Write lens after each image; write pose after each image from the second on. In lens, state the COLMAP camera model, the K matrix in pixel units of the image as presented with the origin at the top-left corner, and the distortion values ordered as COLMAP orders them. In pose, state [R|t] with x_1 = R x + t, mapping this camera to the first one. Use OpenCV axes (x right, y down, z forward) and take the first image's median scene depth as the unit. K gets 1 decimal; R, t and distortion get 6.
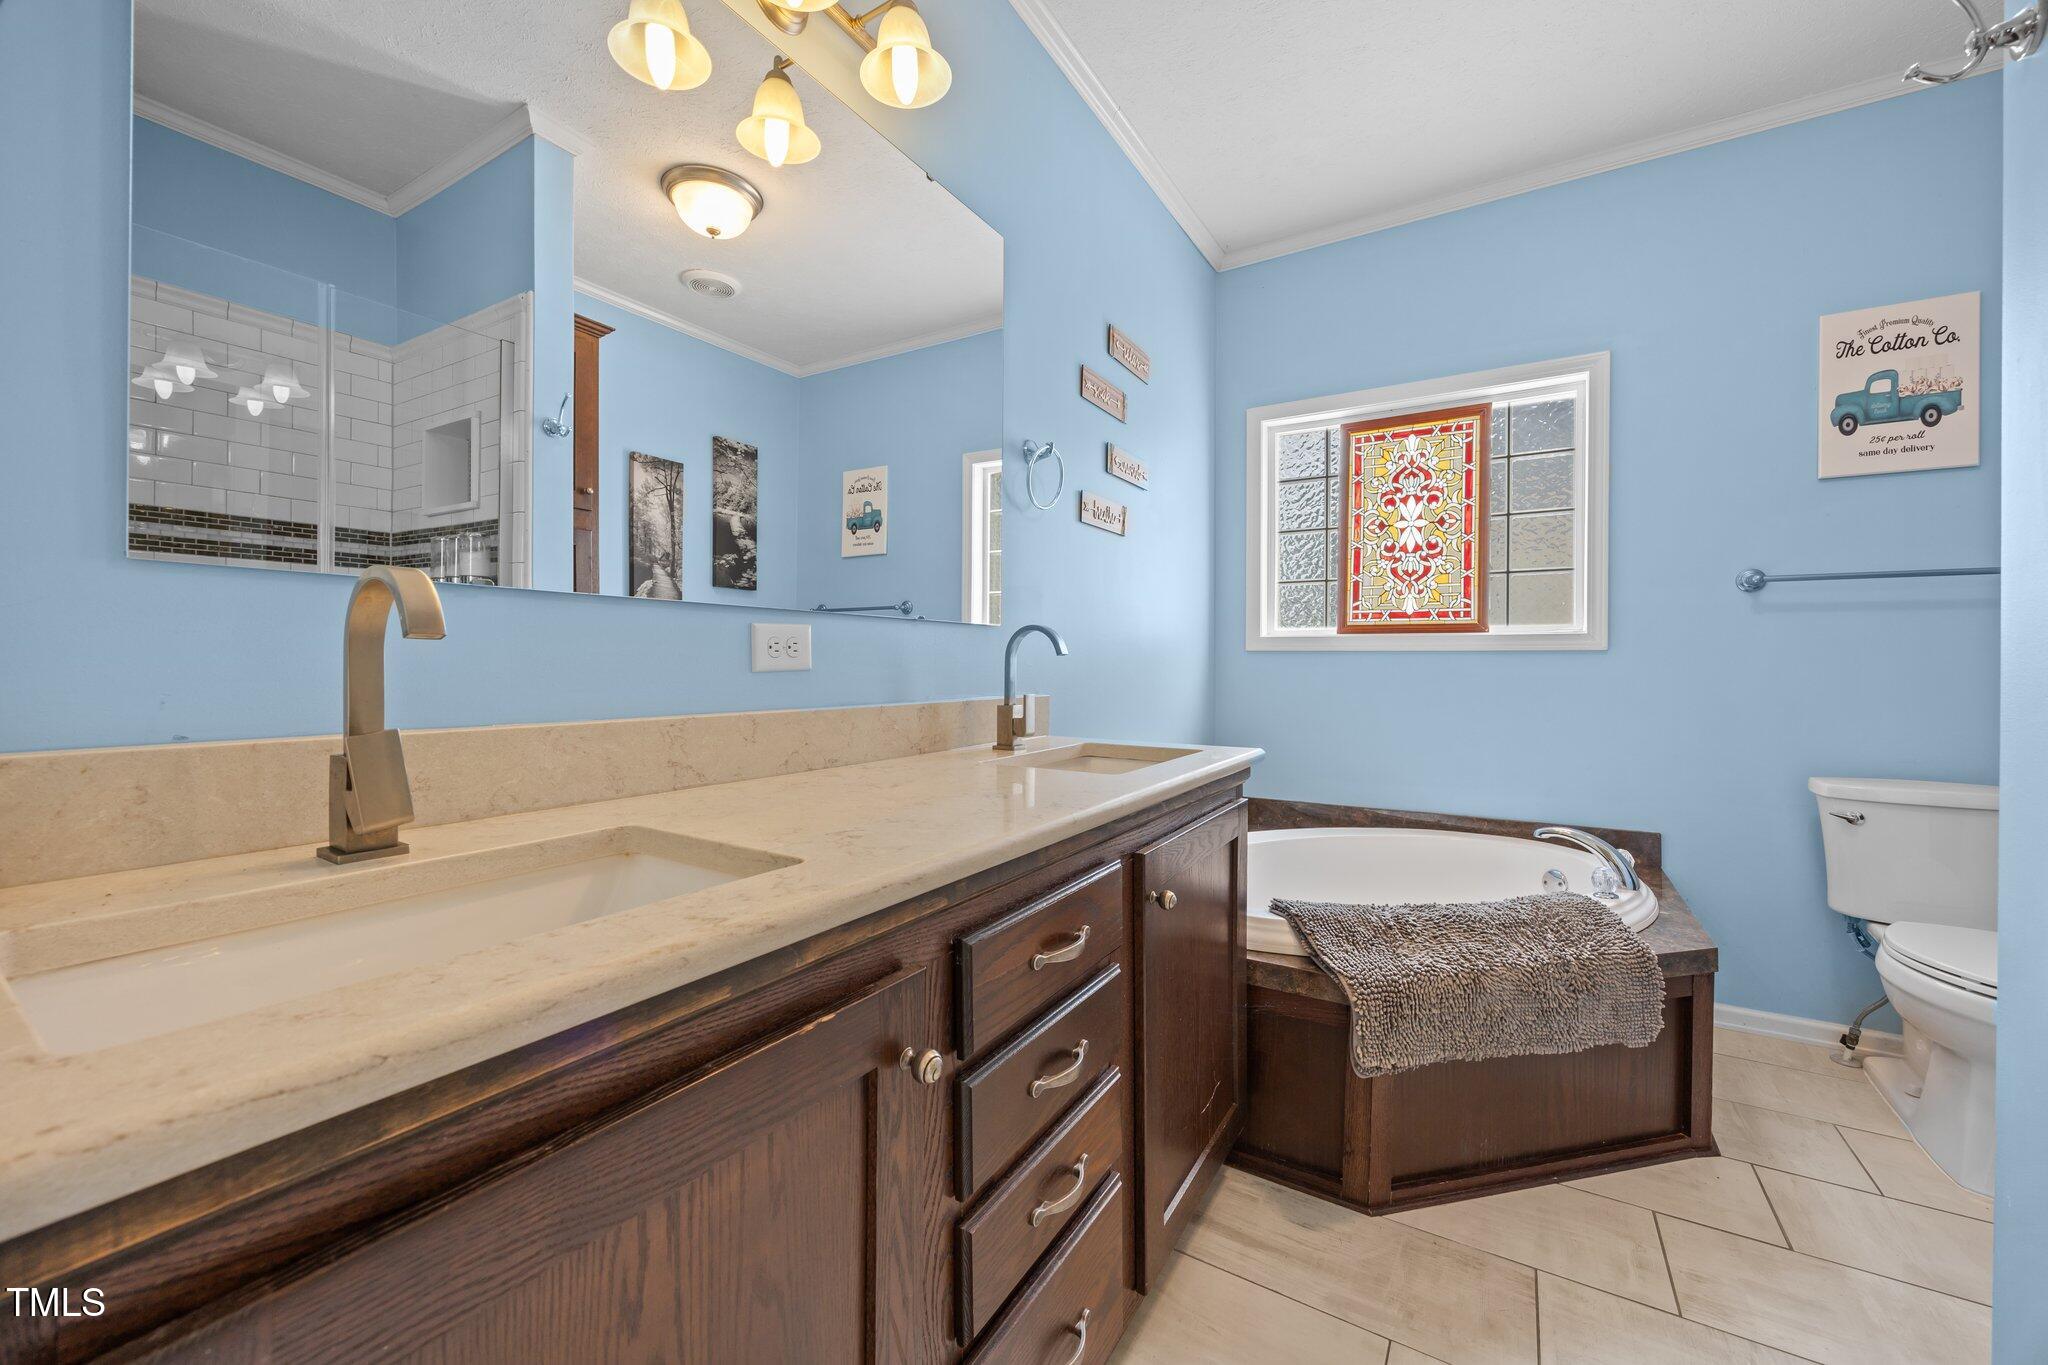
lens RADIAL K [[782.5, 0, 1028.1], [0, 782.5, 670.3], [0, 0, 1]] dist [-0.003655, -0.000483]
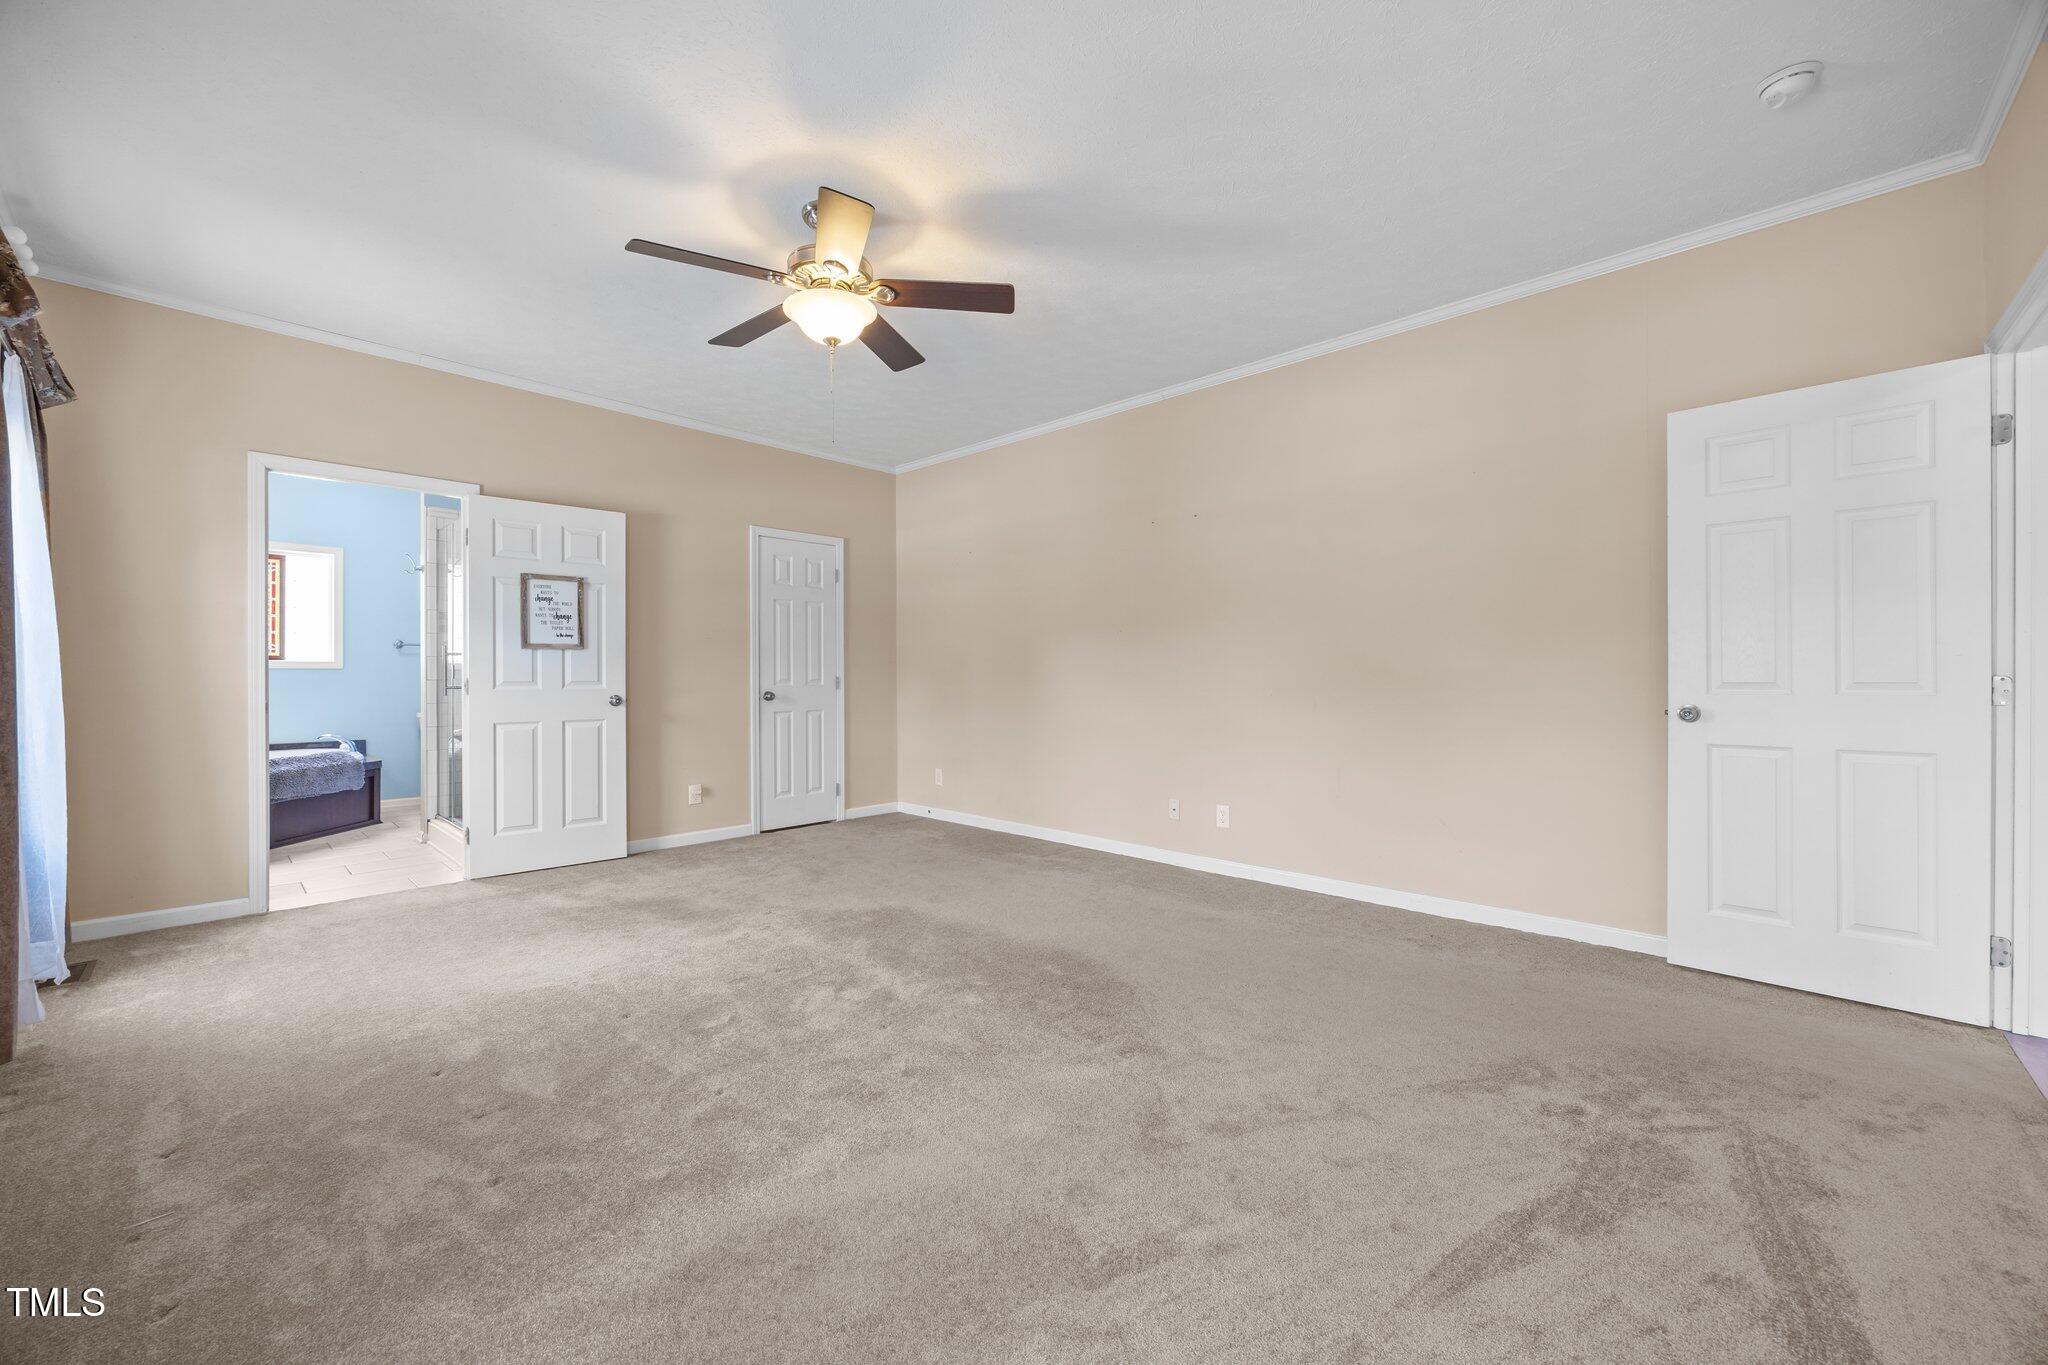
lens RADIAL K [[782.5, 0, 1038.5], [0, 782.5, 673.8], [0, 0, 1]] dist [-0.003655, -0.000483]
pose [[0.188580, 0.000320, 0.982058, -1.864831], [0.004508, 0.999989, -0.001191, 0.006097], [-0.982048, 0.004652, 0.188576, -2.394028]]
